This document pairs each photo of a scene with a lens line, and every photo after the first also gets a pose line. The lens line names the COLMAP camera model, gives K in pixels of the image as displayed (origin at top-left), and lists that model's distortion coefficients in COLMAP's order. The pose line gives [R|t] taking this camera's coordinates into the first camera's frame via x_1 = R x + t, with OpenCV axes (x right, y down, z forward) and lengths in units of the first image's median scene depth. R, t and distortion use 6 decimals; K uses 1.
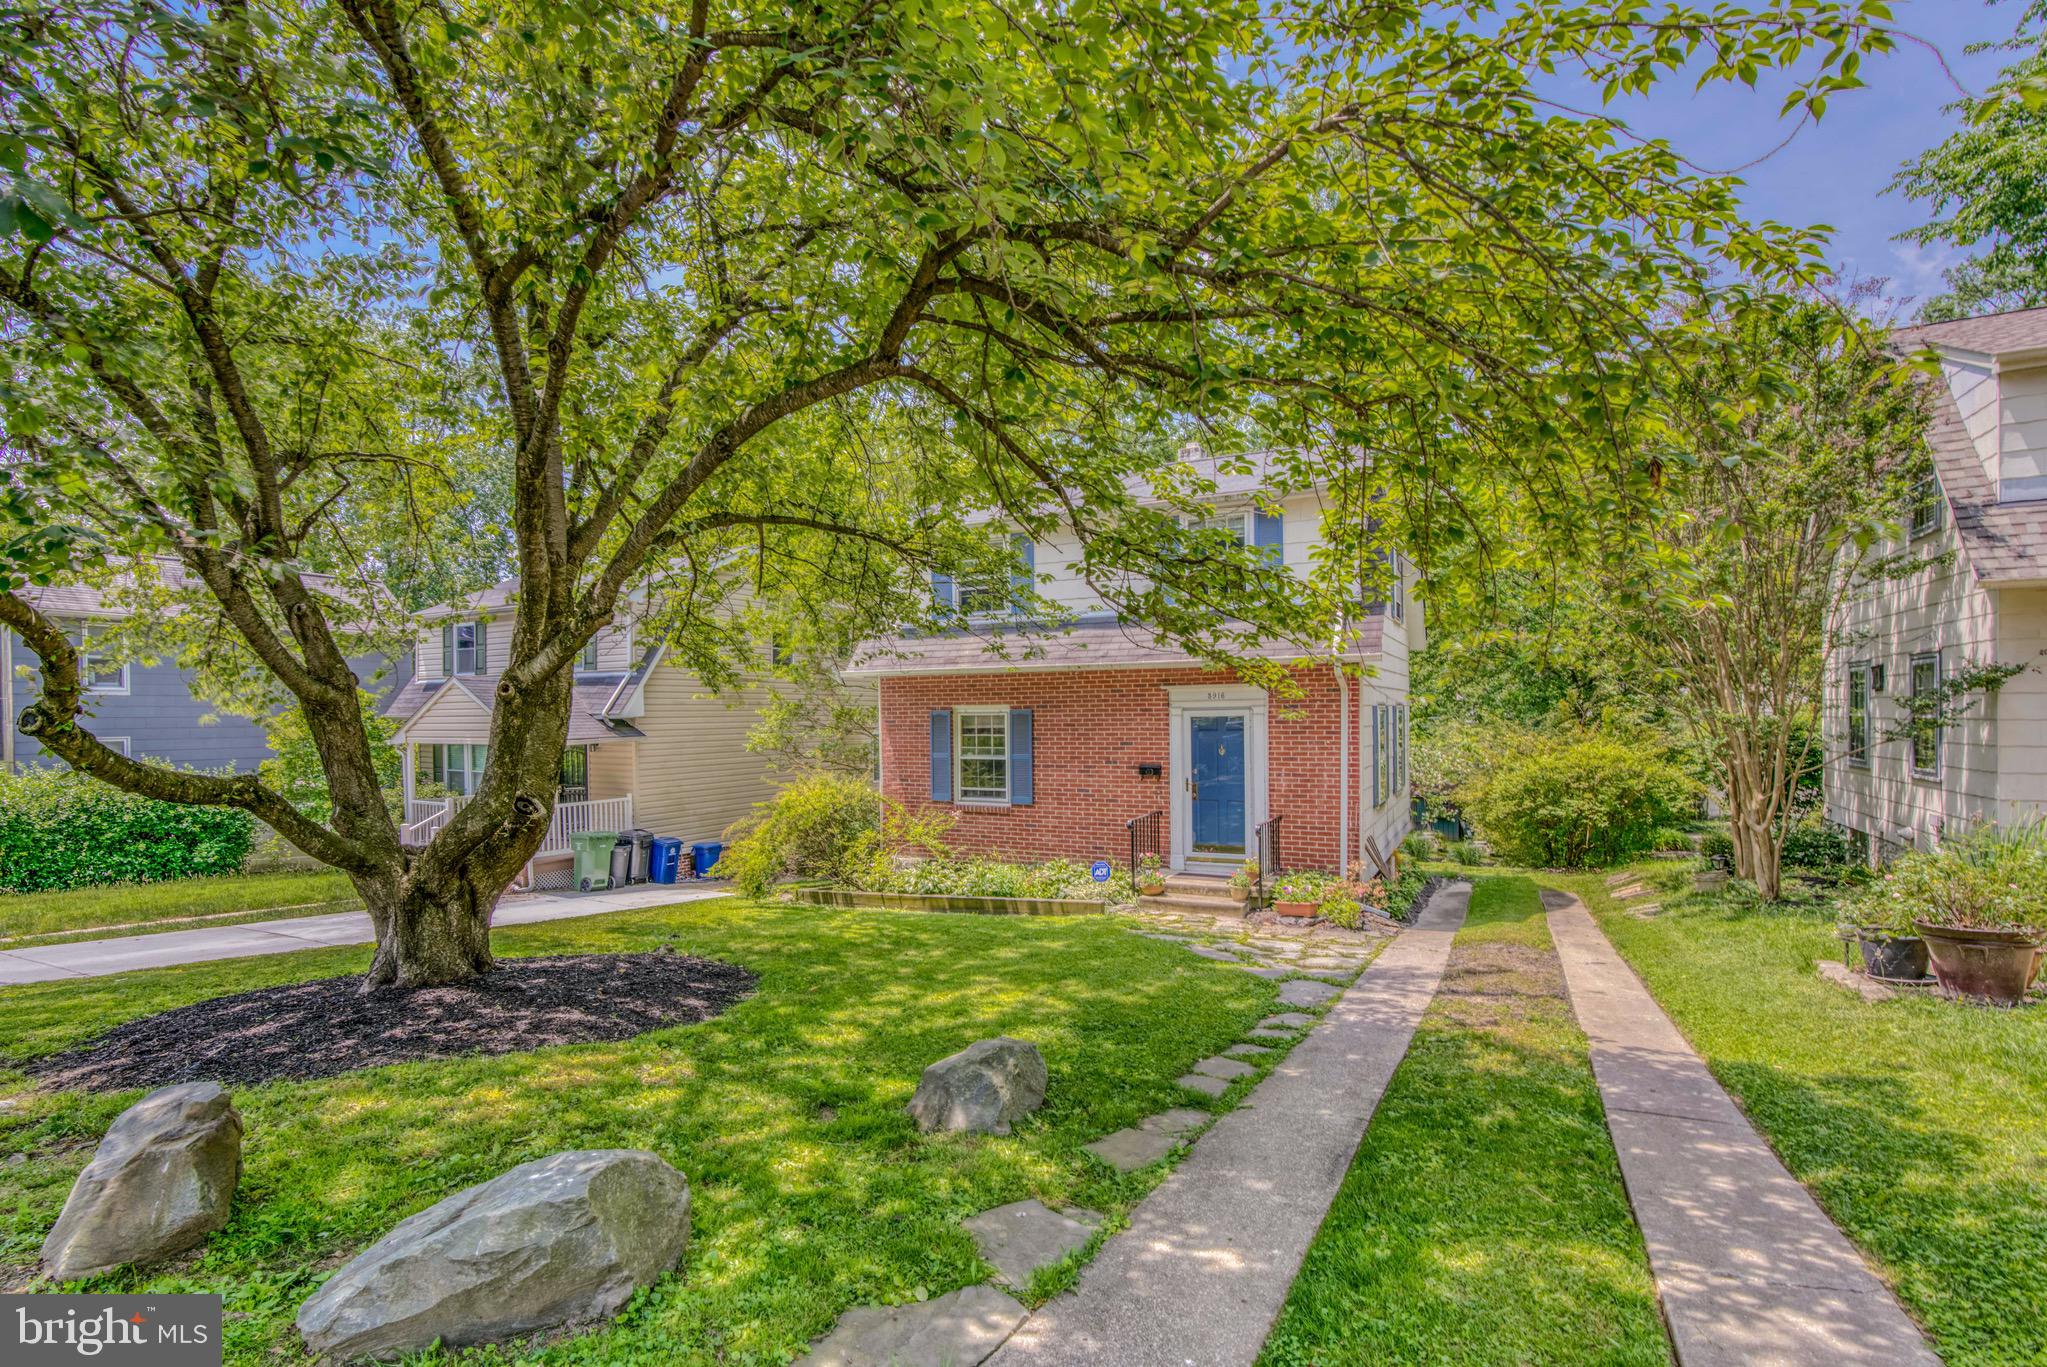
lens RADIAL K [[966.3, 0, 1000.2], [0, 966.3, 722.2], [0, 0, 1]] dist [-0.069472, 0.028831]
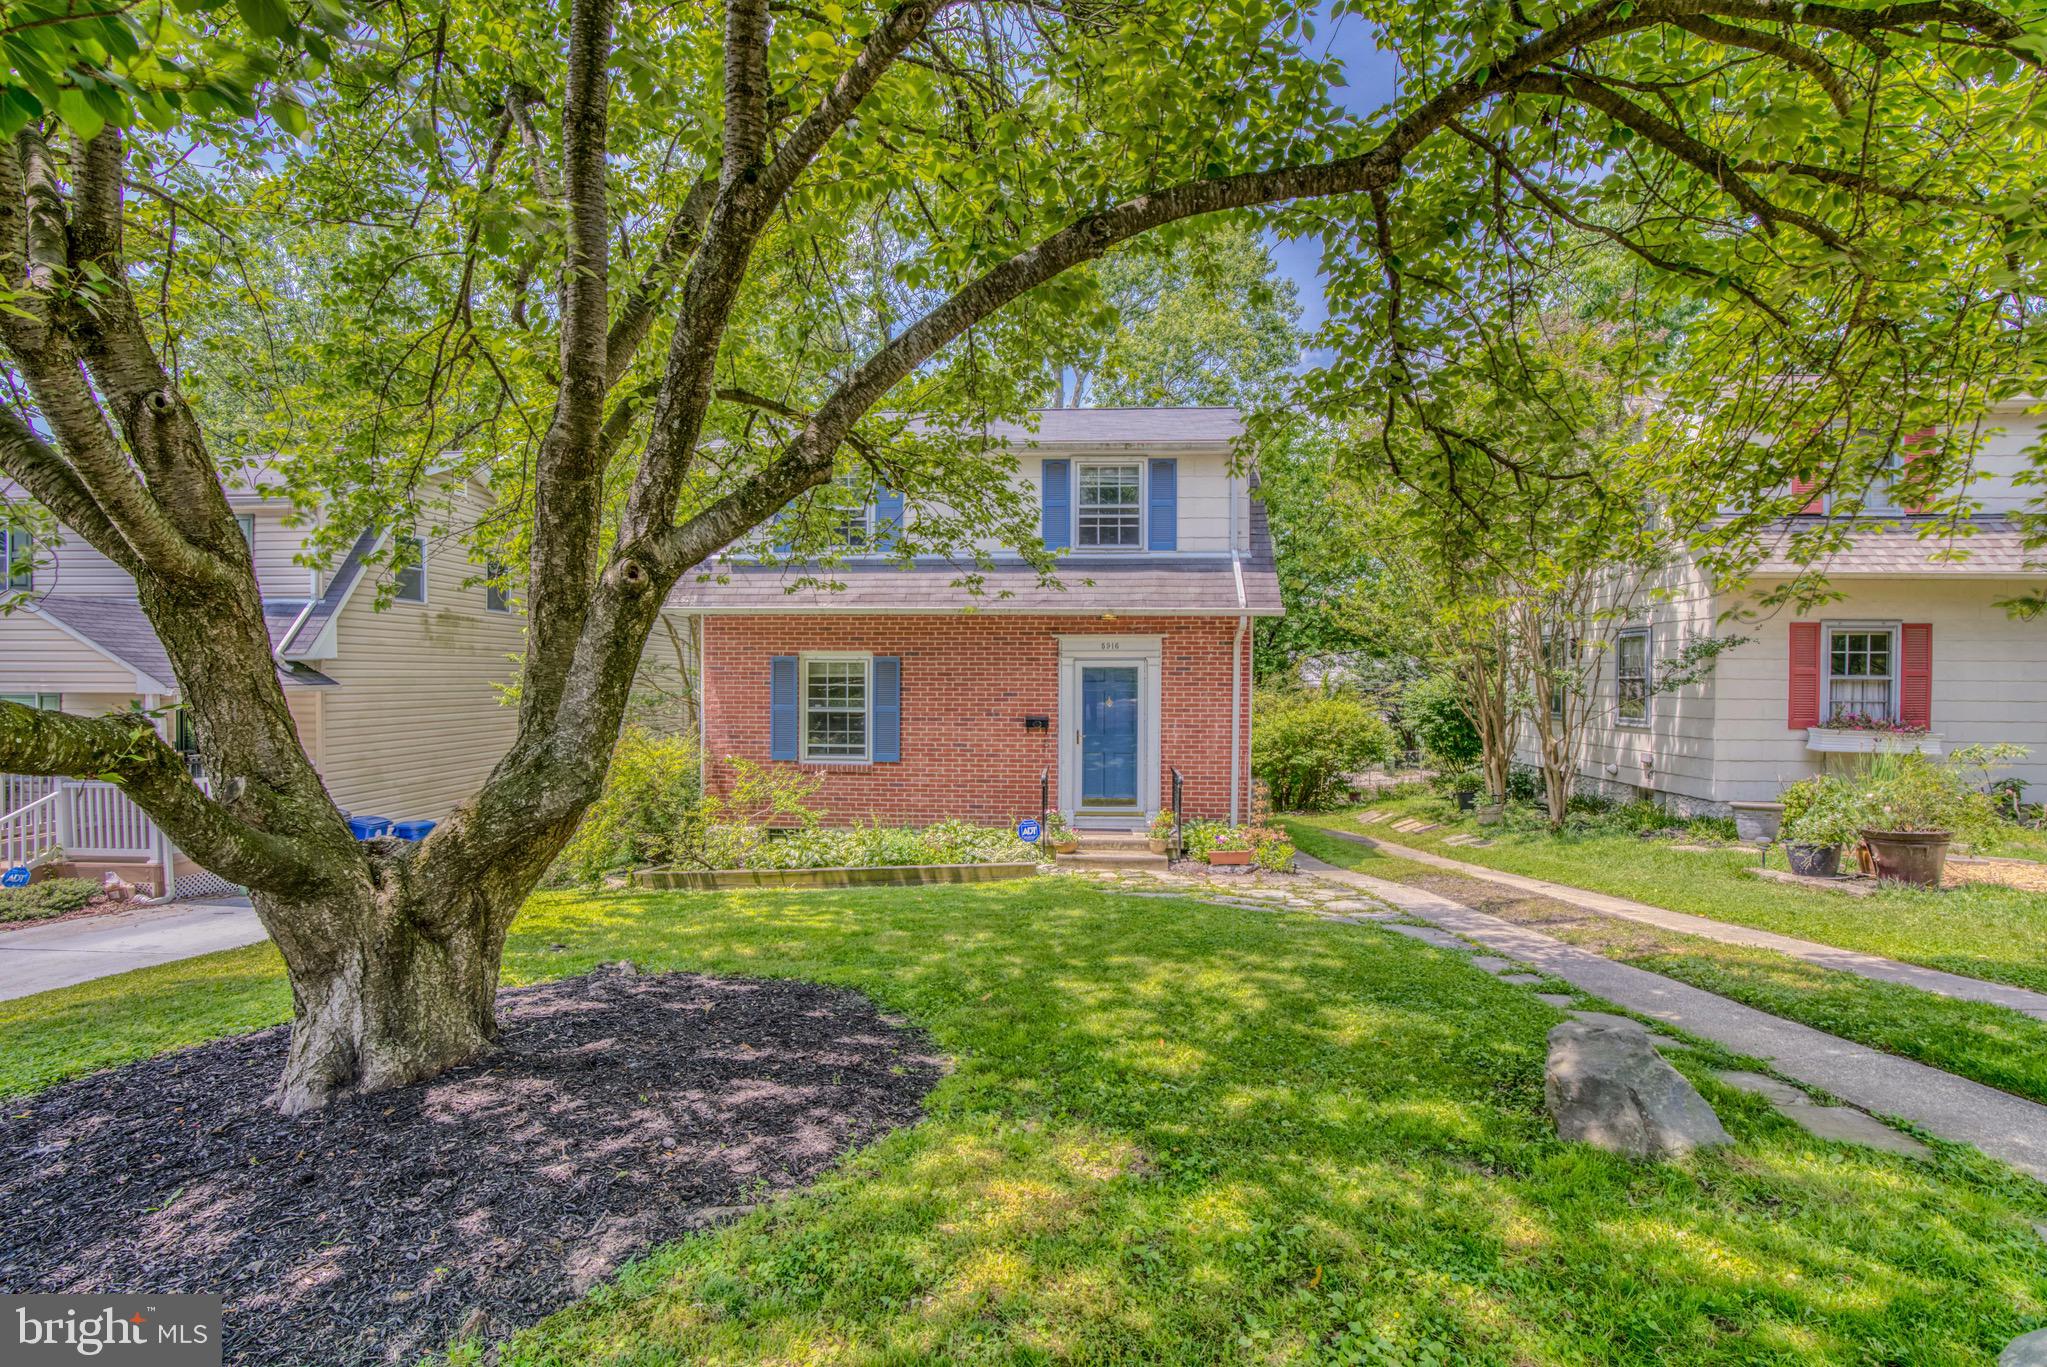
lens RADIAL K [[938.7, 0, 1011.5], [0, 938.7, 686.9], [0, 0, 1]] dist [-0.070491, 0.028456]
pose [[0.908582, 0.011588, 0.417546, -0.281076], [-0.011804, 0.999928, -0.002065, 0.018411], [-0.417540, -0.003052, 0.908654, 0.183893]]
